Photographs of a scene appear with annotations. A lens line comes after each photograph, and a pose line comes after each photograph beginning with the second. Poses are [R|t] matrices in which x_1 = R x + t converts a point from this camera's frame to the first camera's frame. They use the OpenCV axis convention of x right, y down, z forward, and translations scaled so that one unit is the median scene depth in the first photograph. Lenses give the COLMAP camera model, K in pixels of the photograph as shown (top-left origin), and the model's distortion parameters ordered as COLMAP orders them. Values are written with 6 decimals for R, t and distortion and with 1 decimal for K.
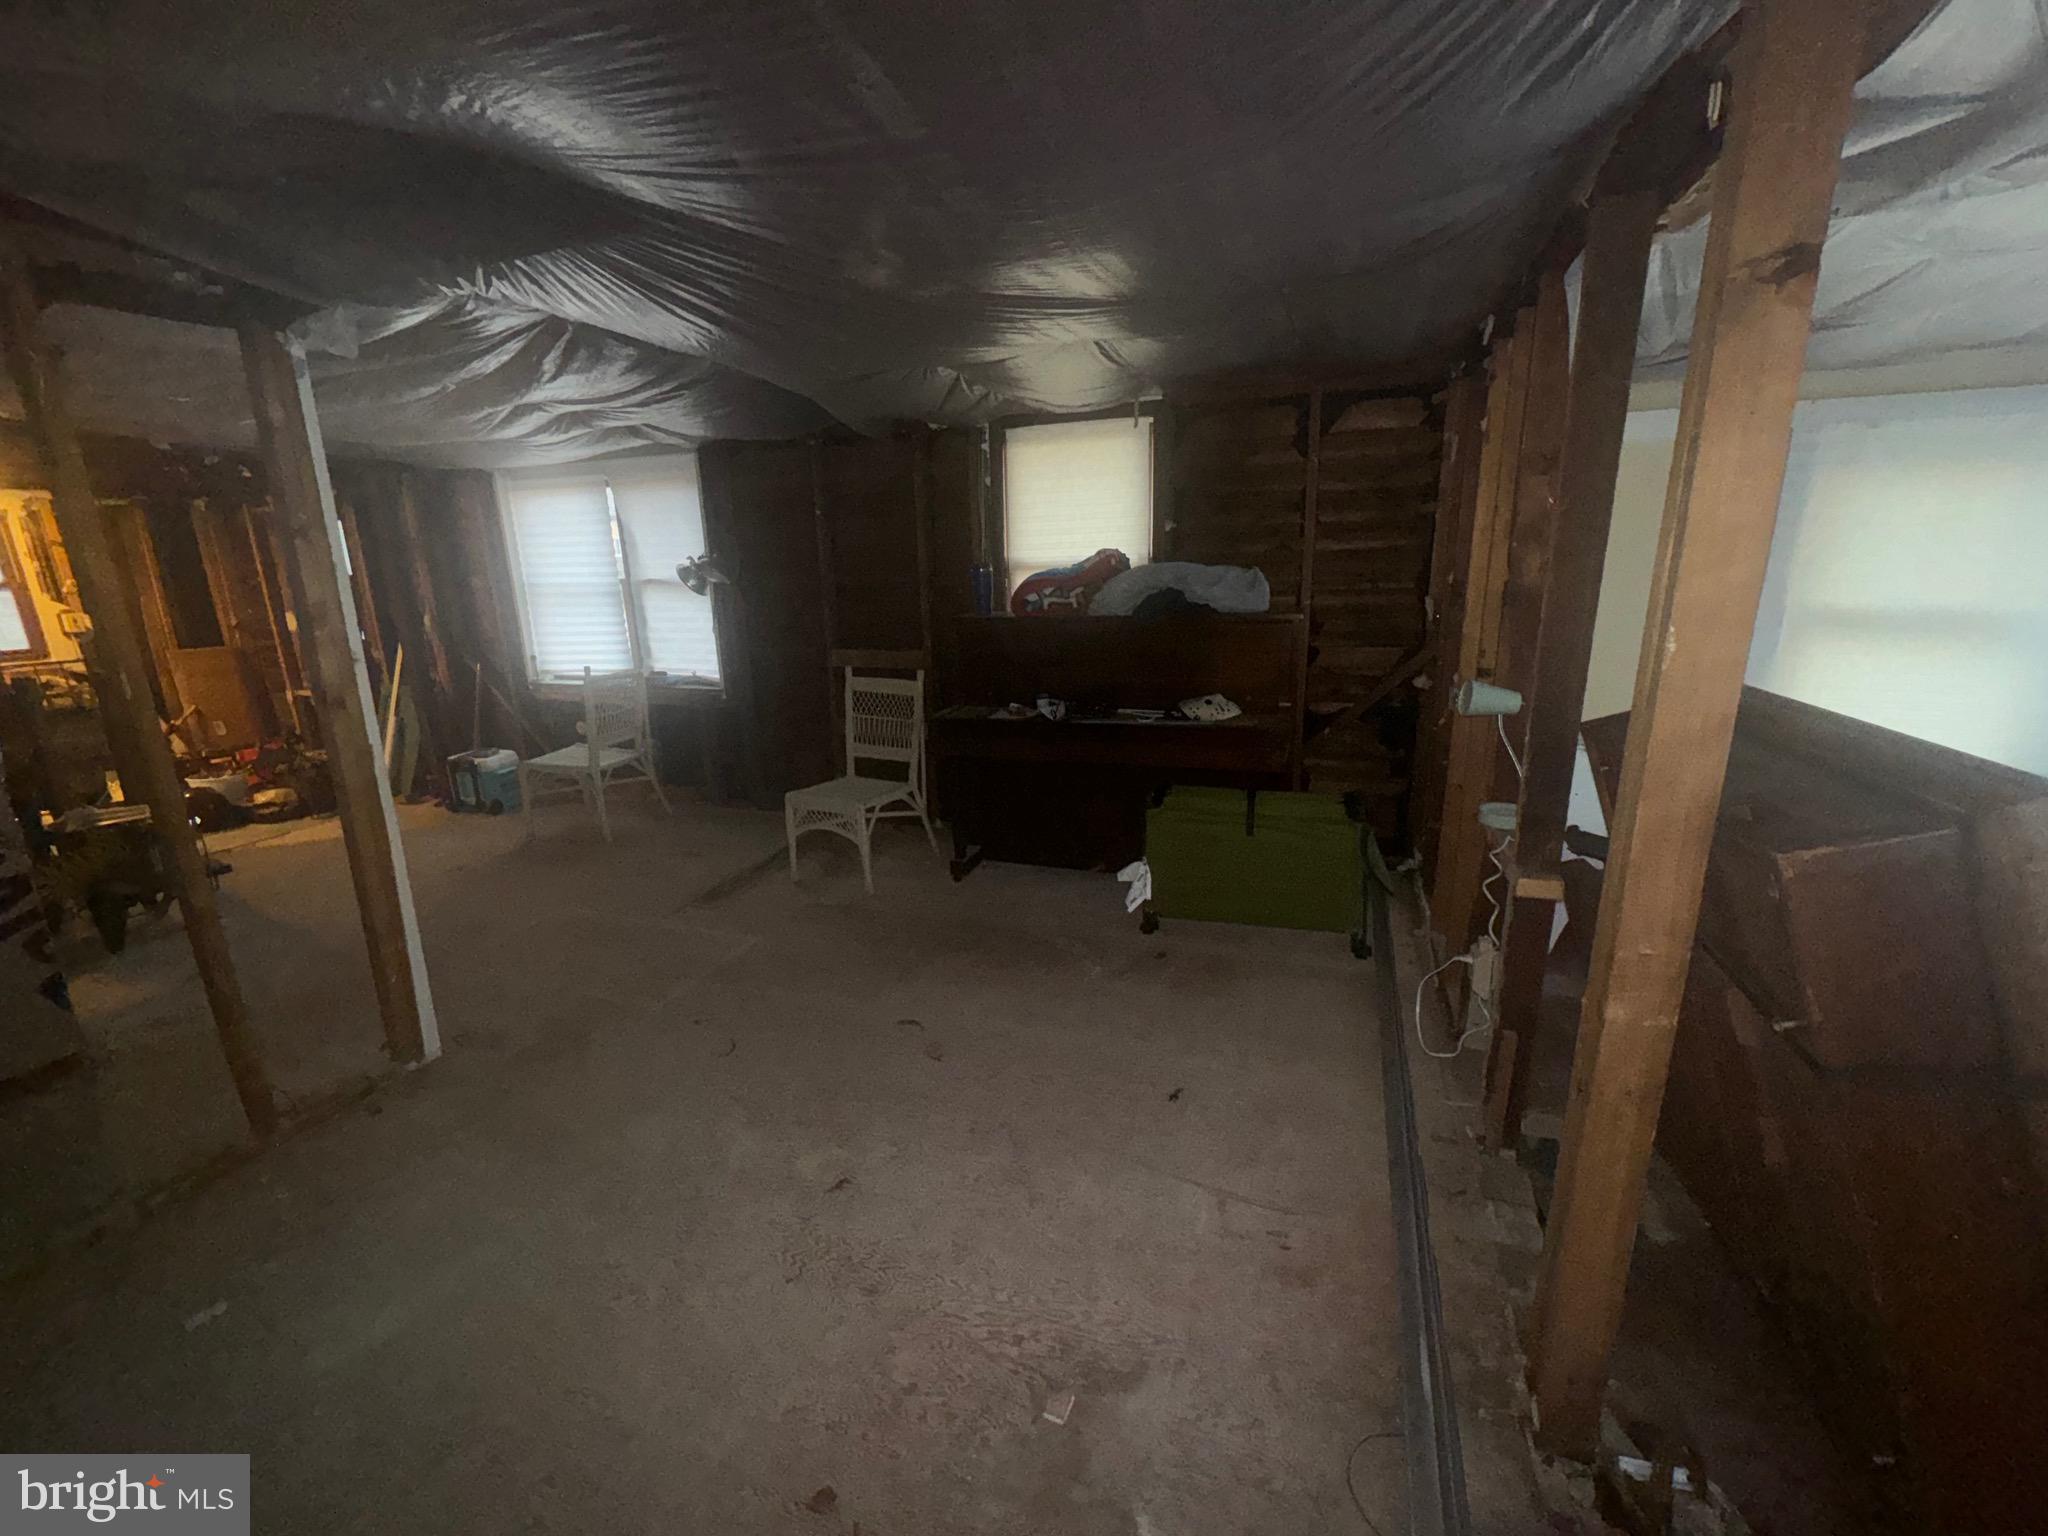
lens RADIAL K [[815.1, 0, 1020.7], [0, 815.1, 768.5], [0, 0, 1]] dist [-0.003158, 0.001126]
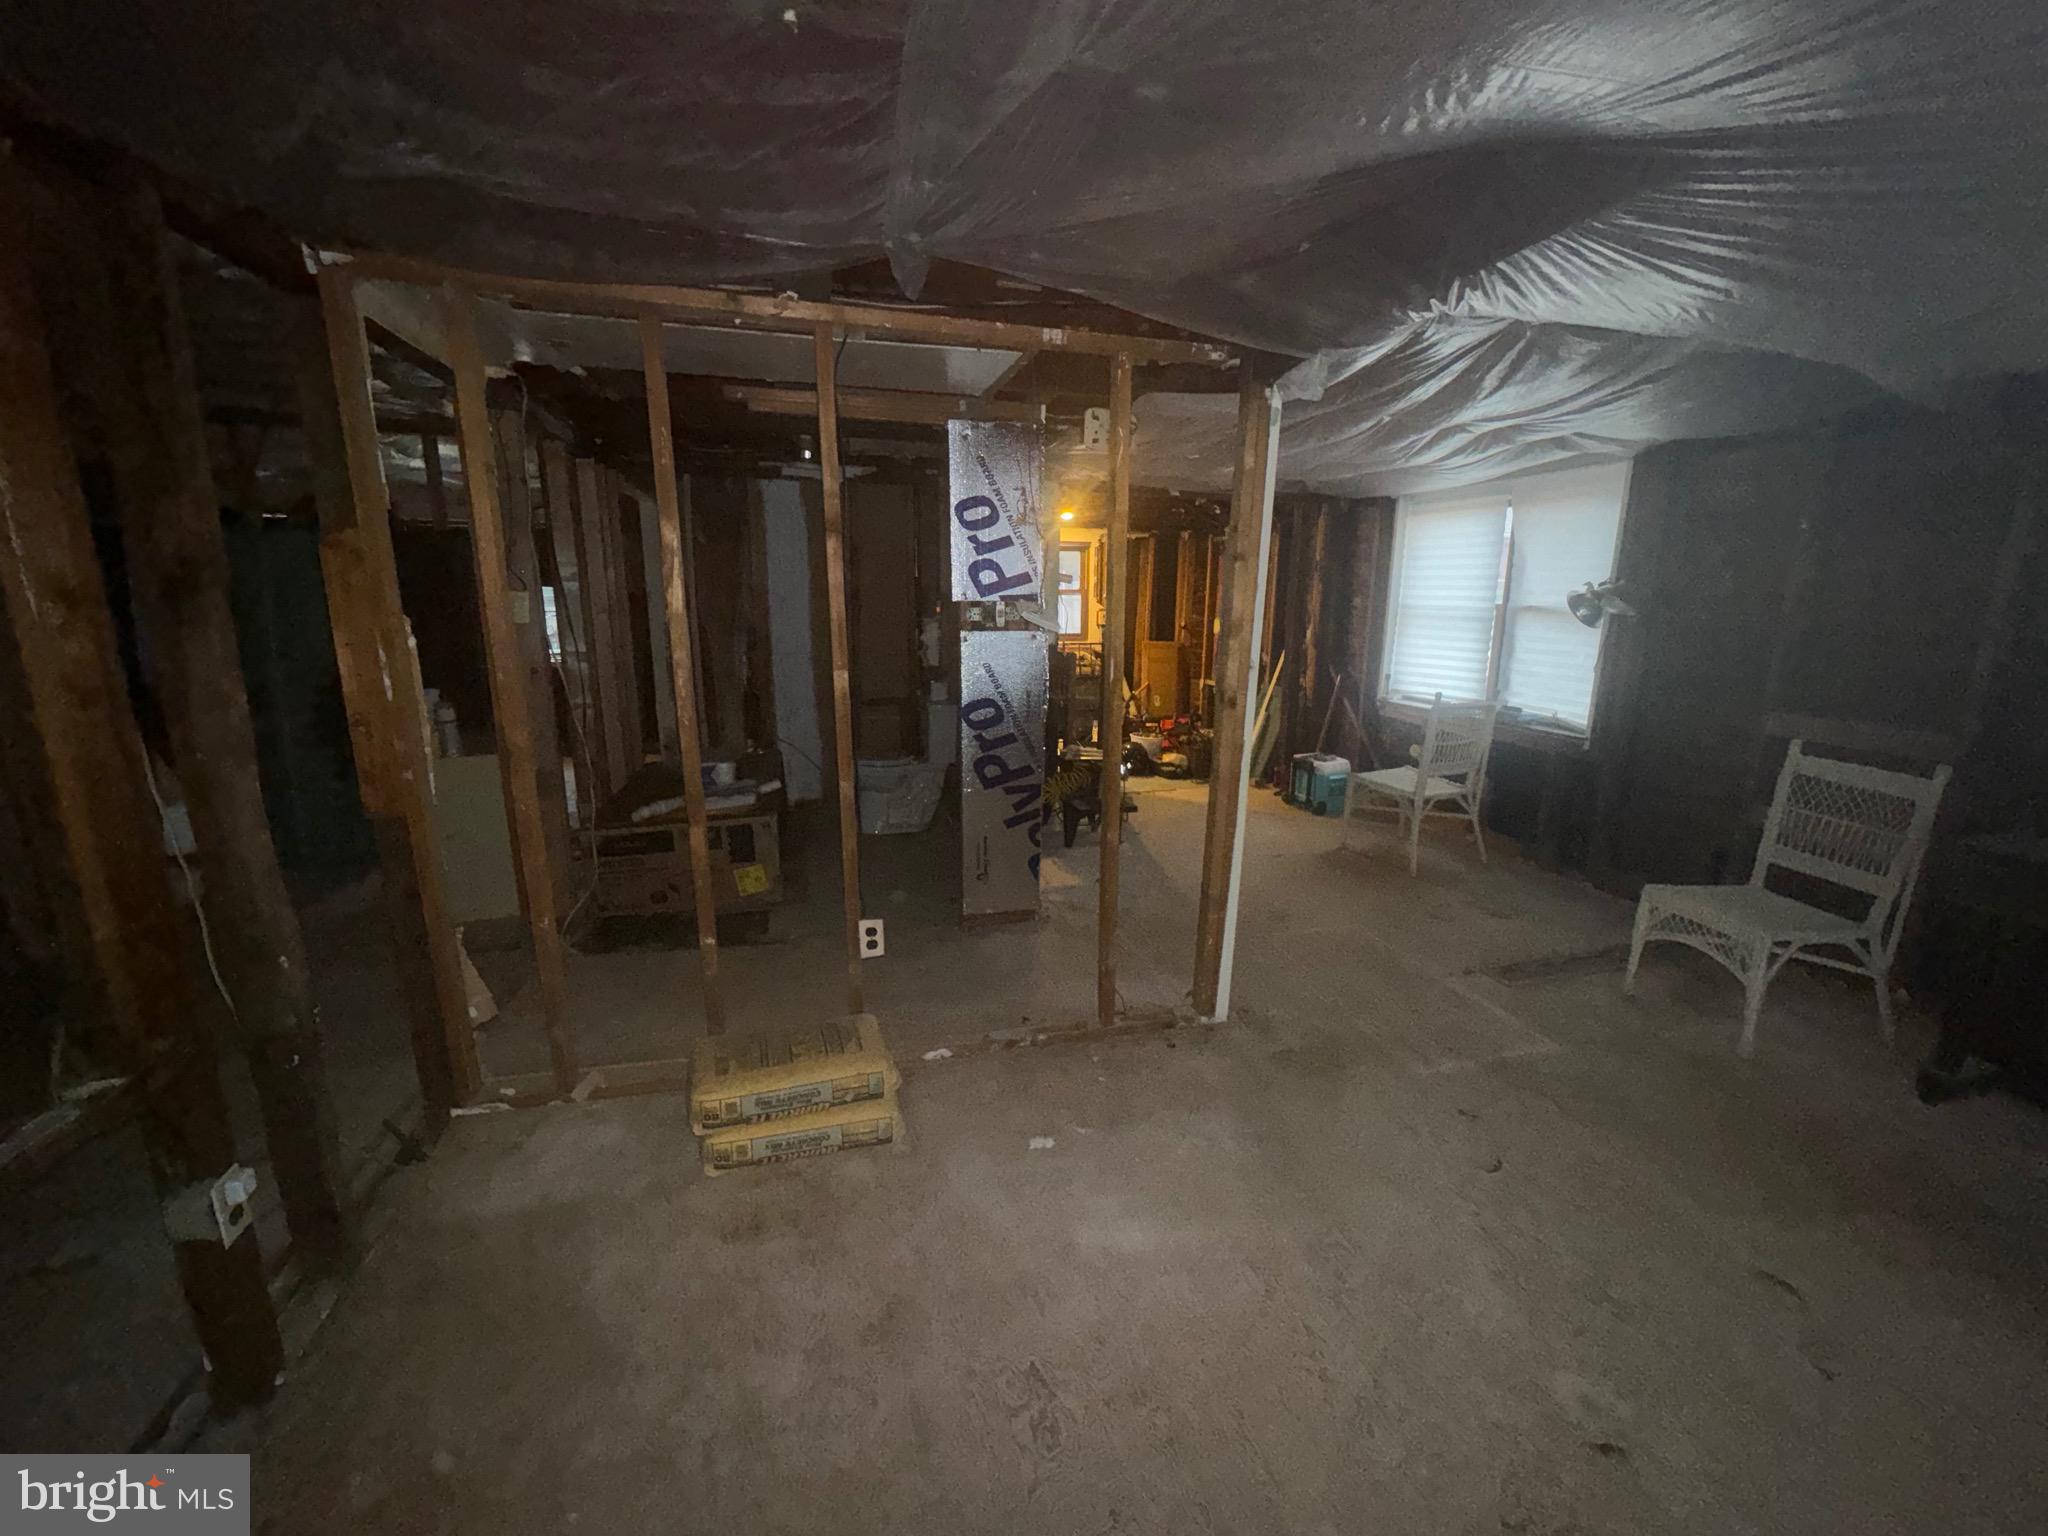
lens RADIAL K [[815.1, 0, 1021.2], [0, 815.1, 770.0], [0, 0, 1]] dist [-0.003158, 0.001126]
pose [[0.575047, 0.202818, -0.792582, -0.032846], [-0.221224, 0.971242, 0.088030, -0.011346], [0.787643, 0.124716, 0.603377, 0.035366]]
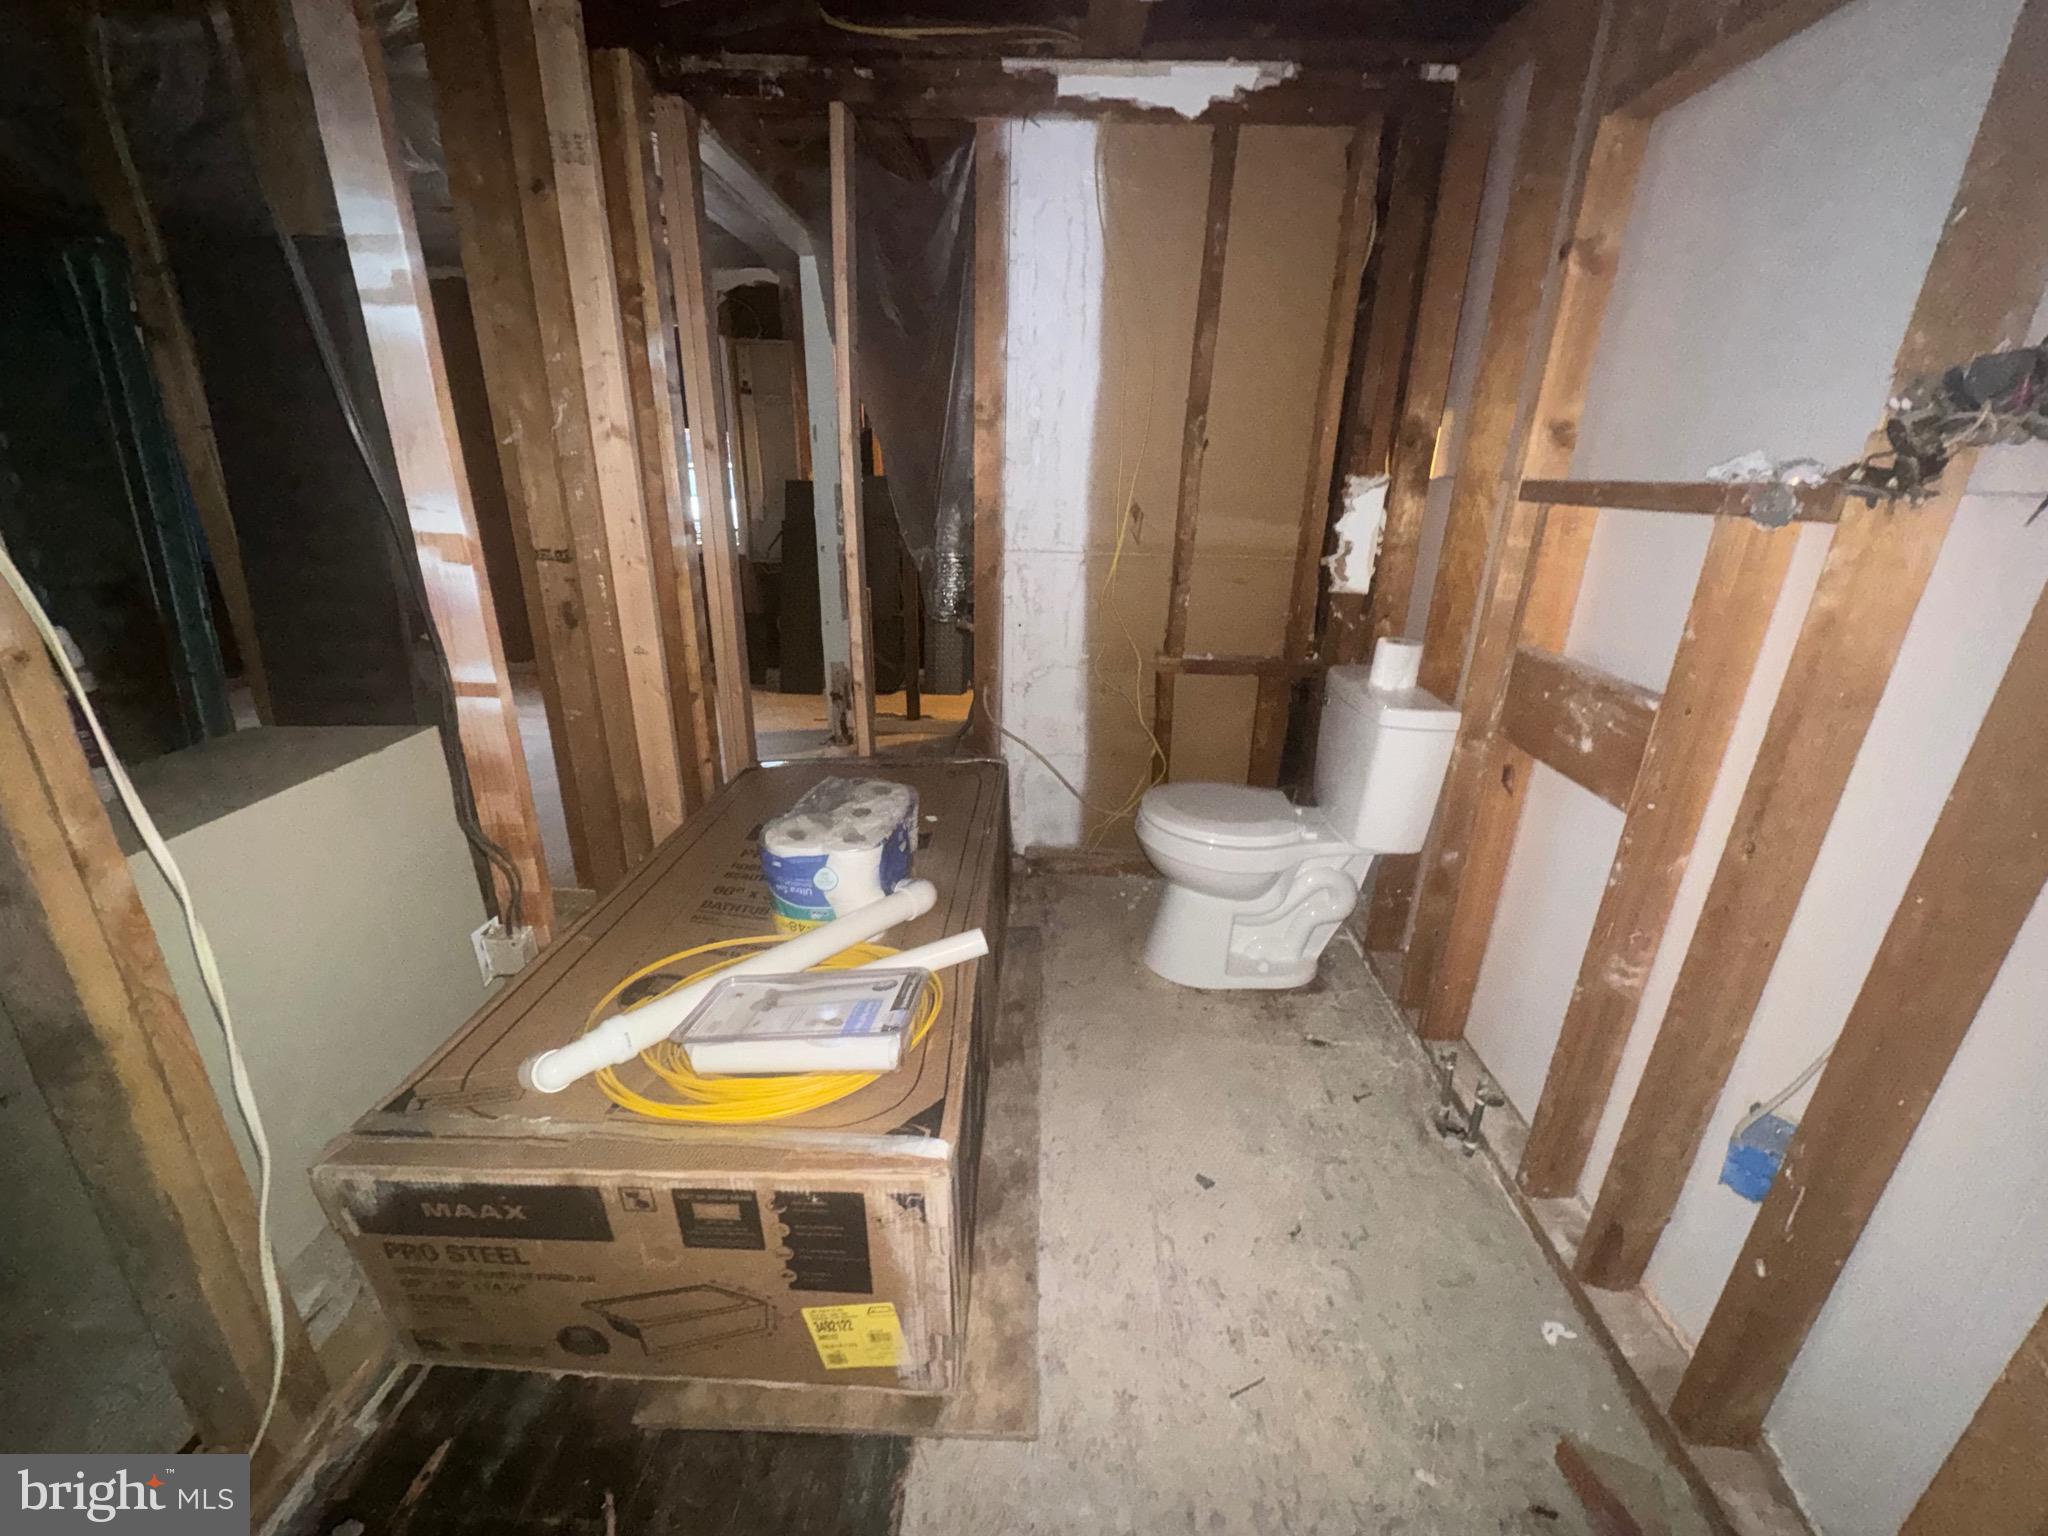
lens RADIAL K [[815.1, 0, 1031.2], [0, 815.1, 763.7], [0, 0, 1]] dist [-0.003158, 0.001126]
pose [[0.322851, 0.346465, -0.880755, -0.613465], [-0.263683, 0.926670, 0.267871, -0.010150], [0.908977, 0.145758, 0.390533, 0.245052]]
